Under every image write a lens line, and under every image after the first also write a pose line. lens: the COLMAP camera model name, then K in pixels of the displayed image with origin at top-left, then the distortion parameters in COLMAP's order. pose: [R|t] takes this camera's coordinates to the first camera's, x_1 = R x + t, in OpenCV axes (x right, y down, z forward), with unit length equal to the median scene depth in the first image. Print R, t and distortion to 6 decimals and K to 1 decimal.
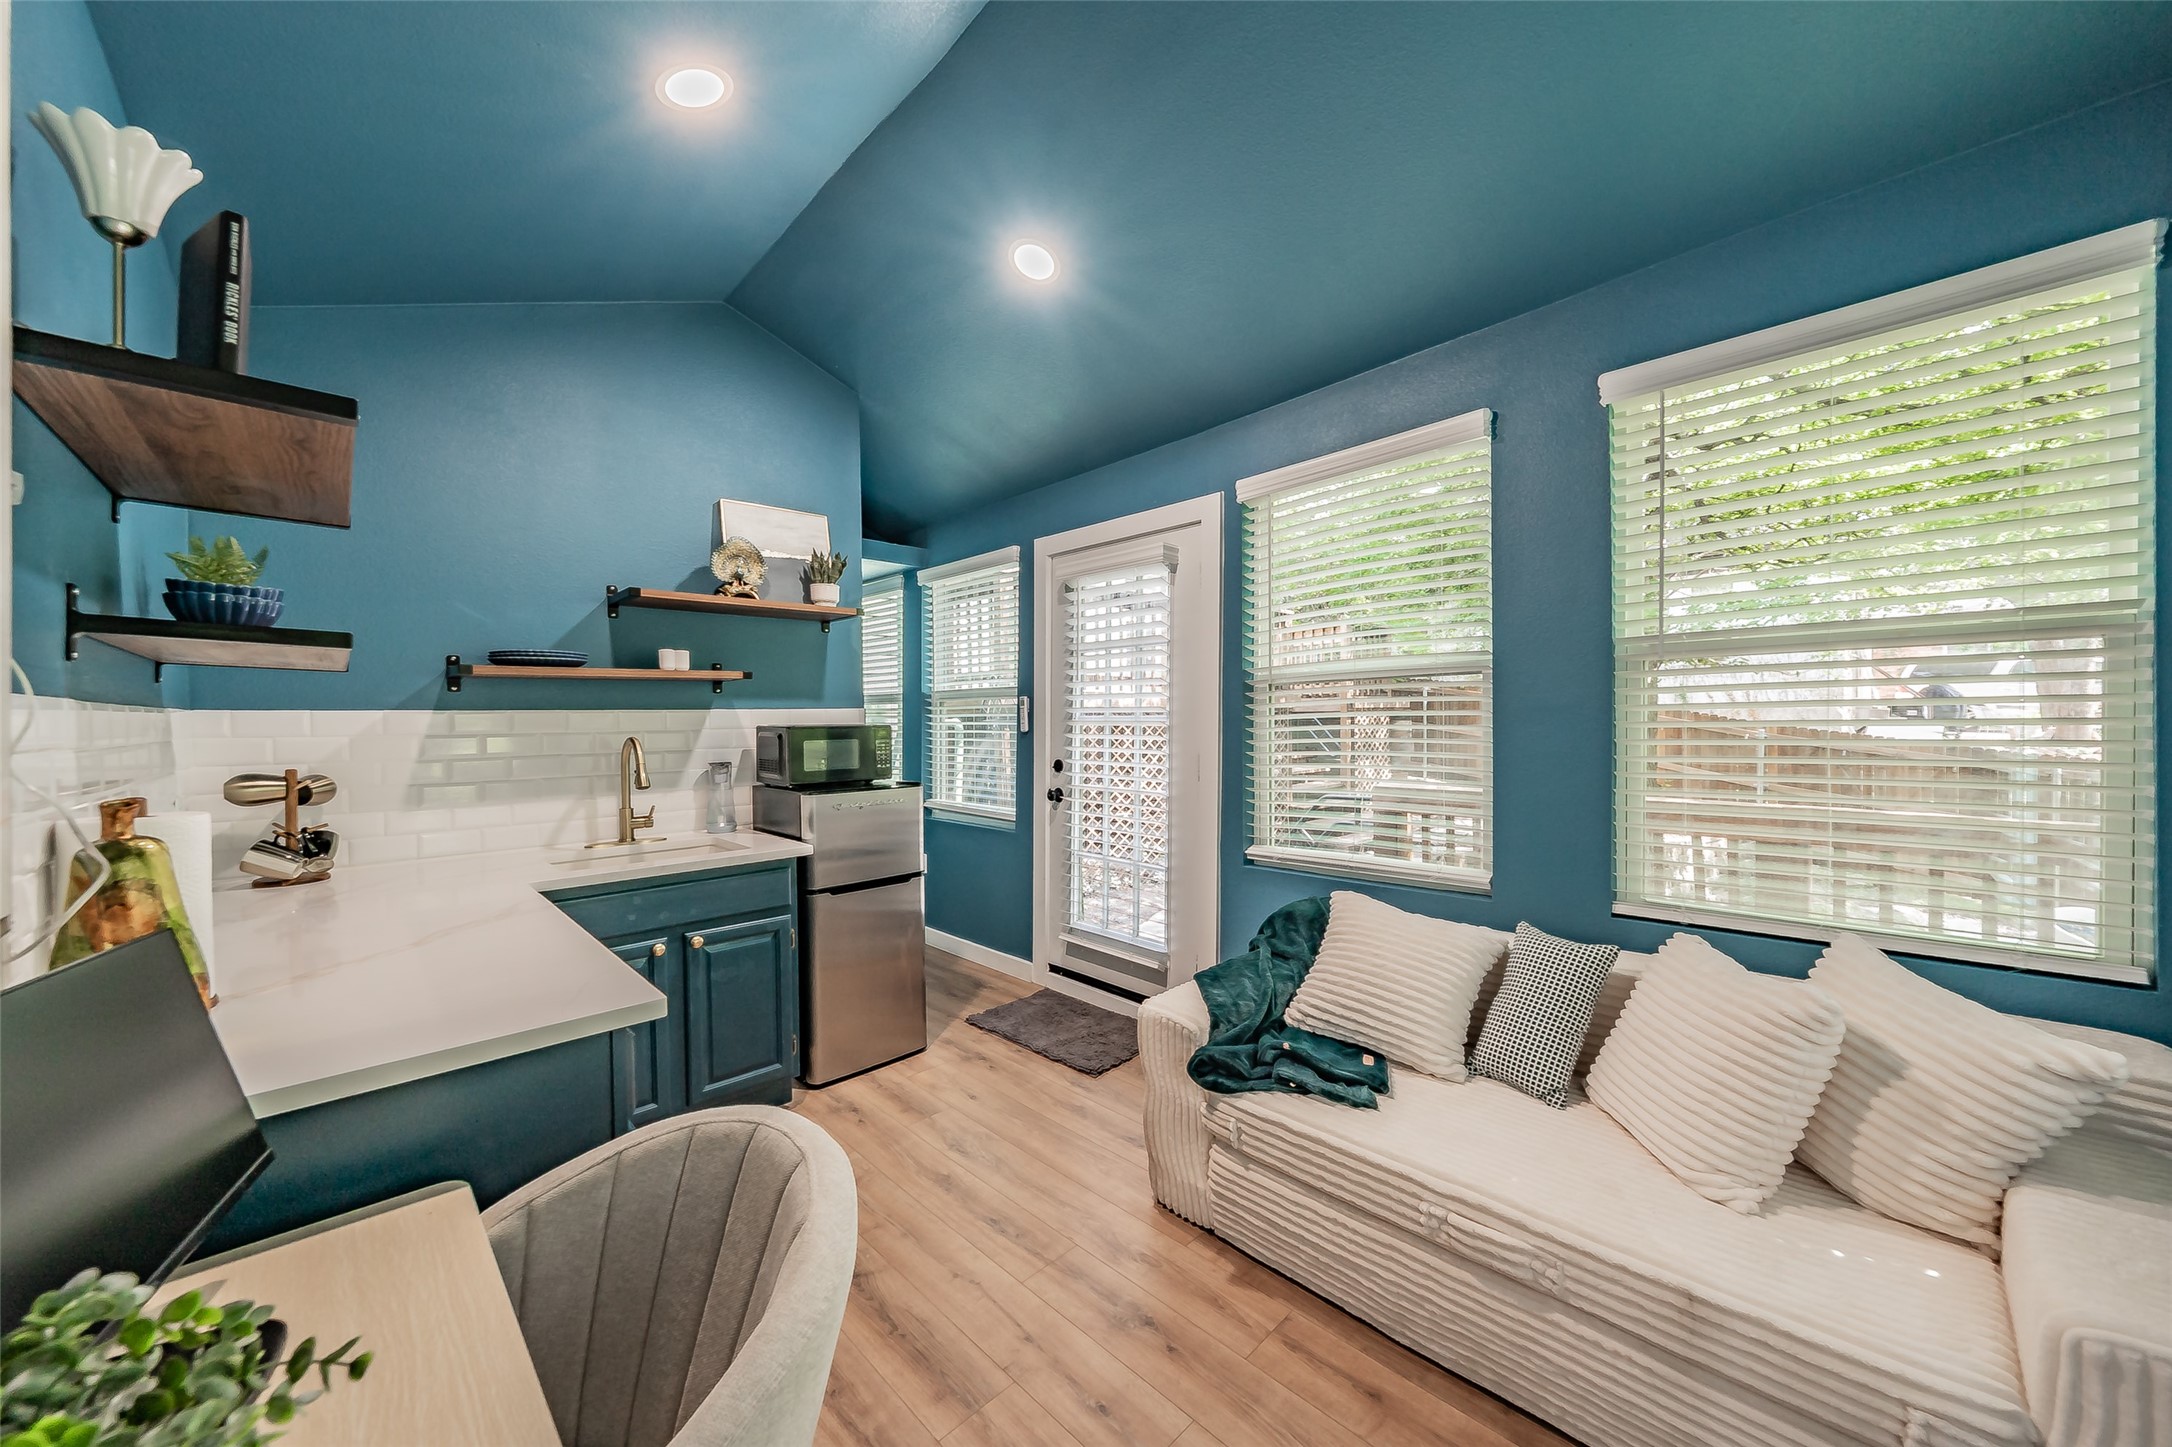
lens RADIAL K [[792.2, 0, 1080.2], [0, 792.2, 718.8], [0, 0, 1]] dist [-0.001202, 0.000052]
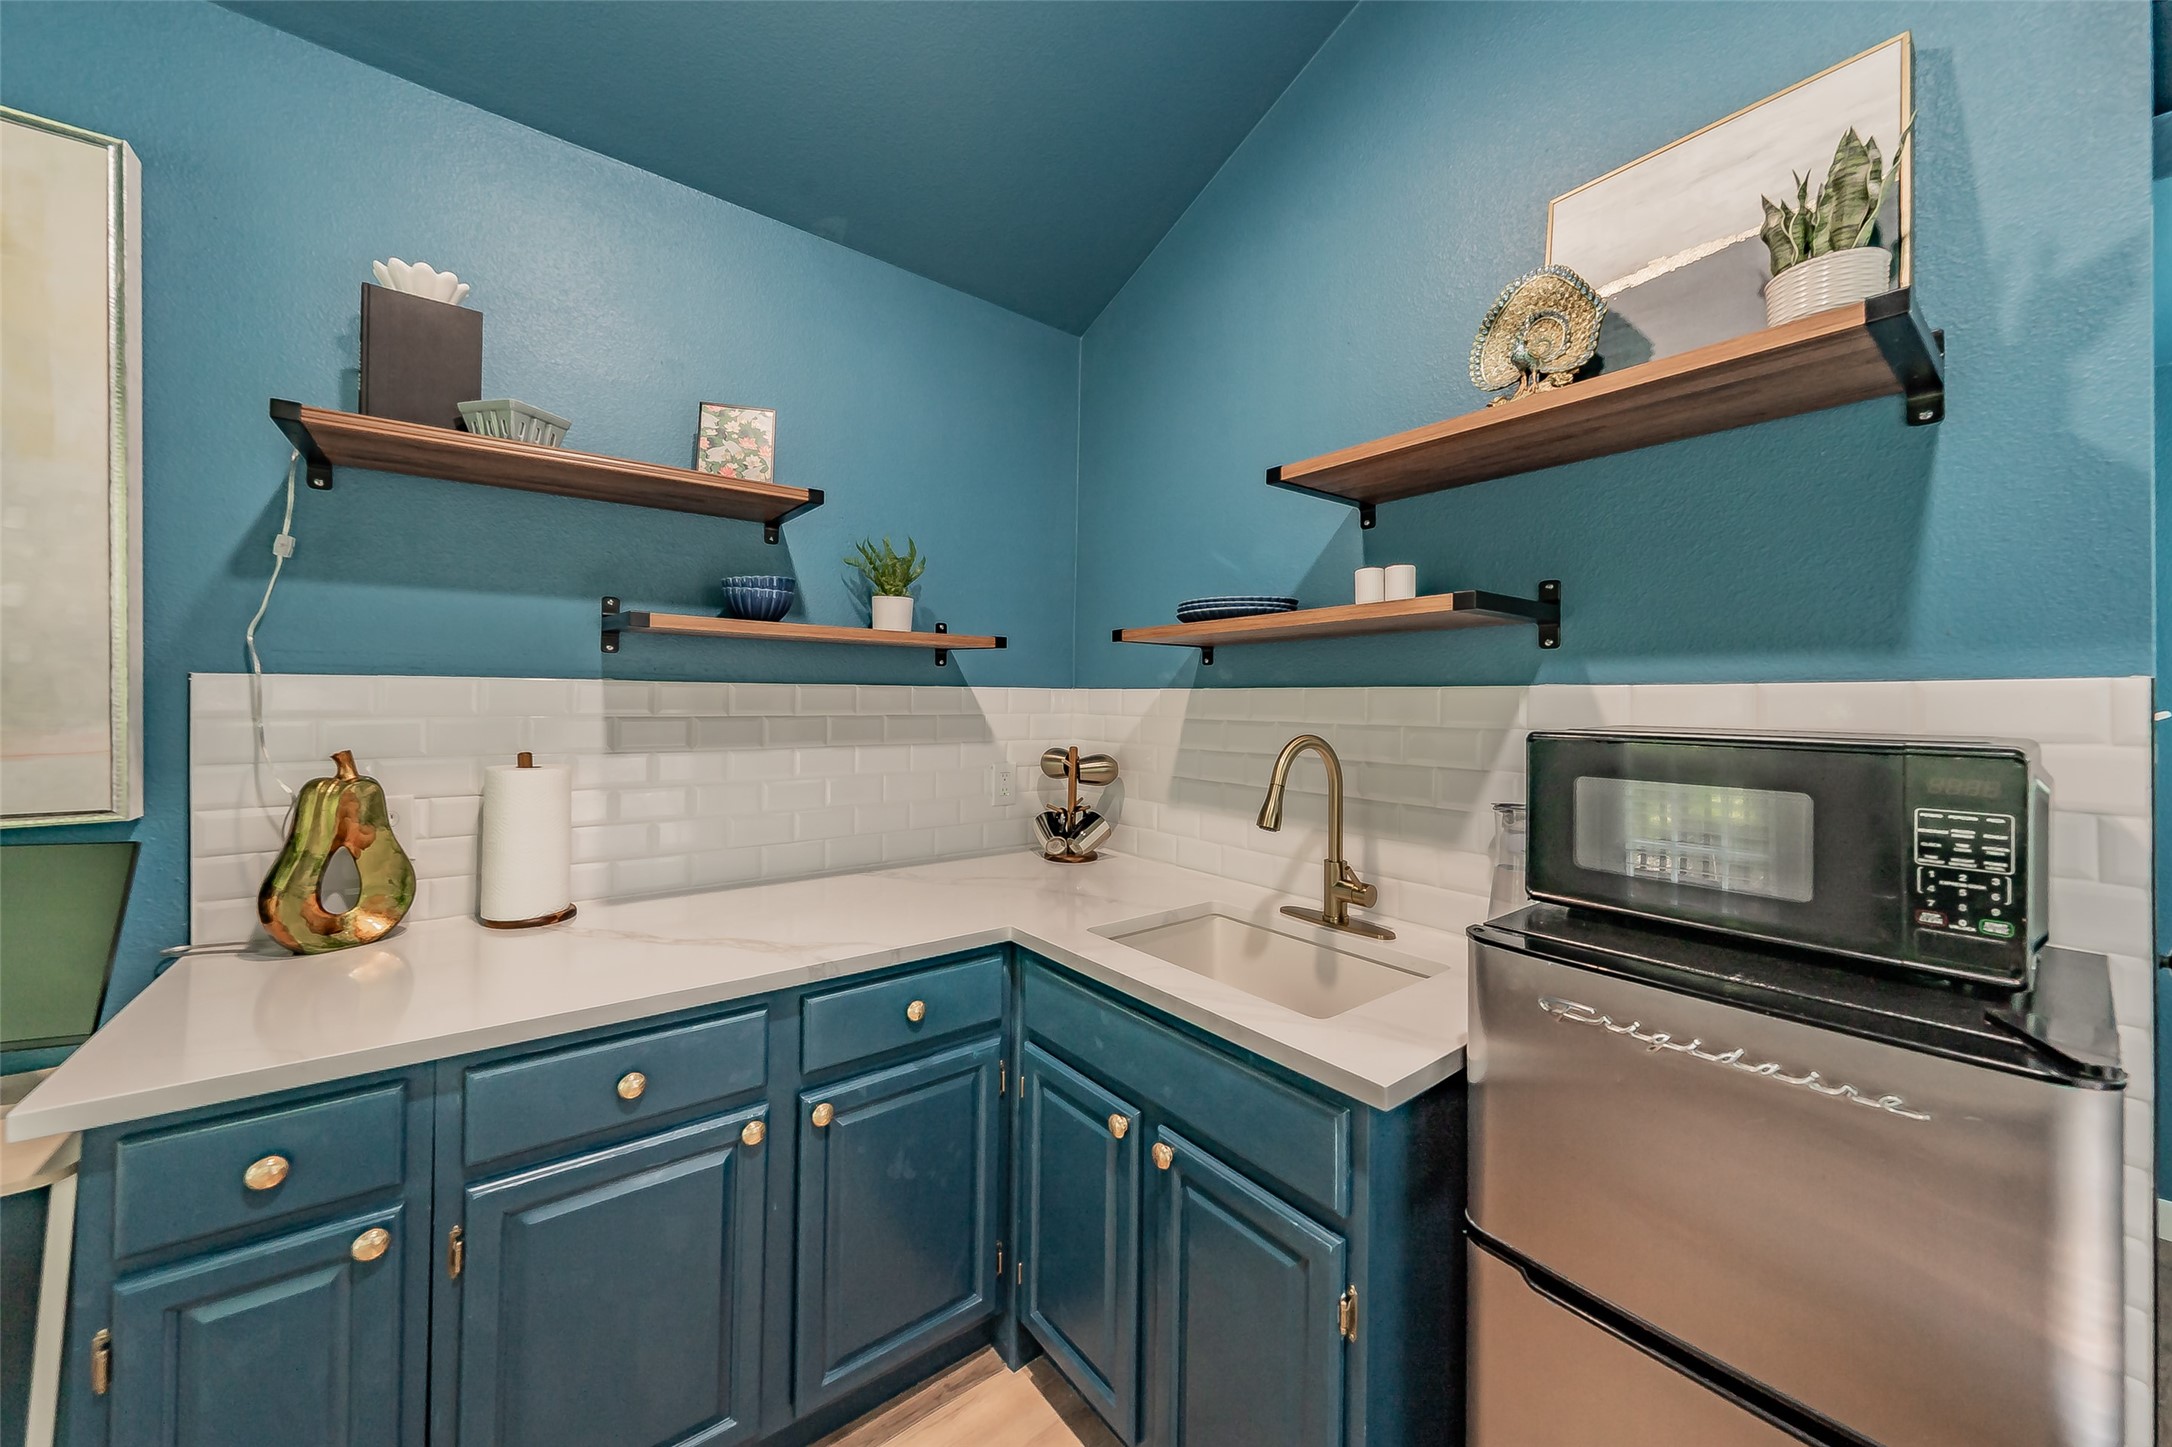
lens RADIAL K [[792.2, 0, 1064.5], [0, 792.2, 692.2], [0, 0, 1]] dist [-0.001202, 0.000052]
pose [[-0.105486, -0.005066, -0.994408, 0.008840], [-0.016675, 0.999855, -0.003325, -0.001290], [0.994281, 0.016231, -0.105555, 0.877912]]
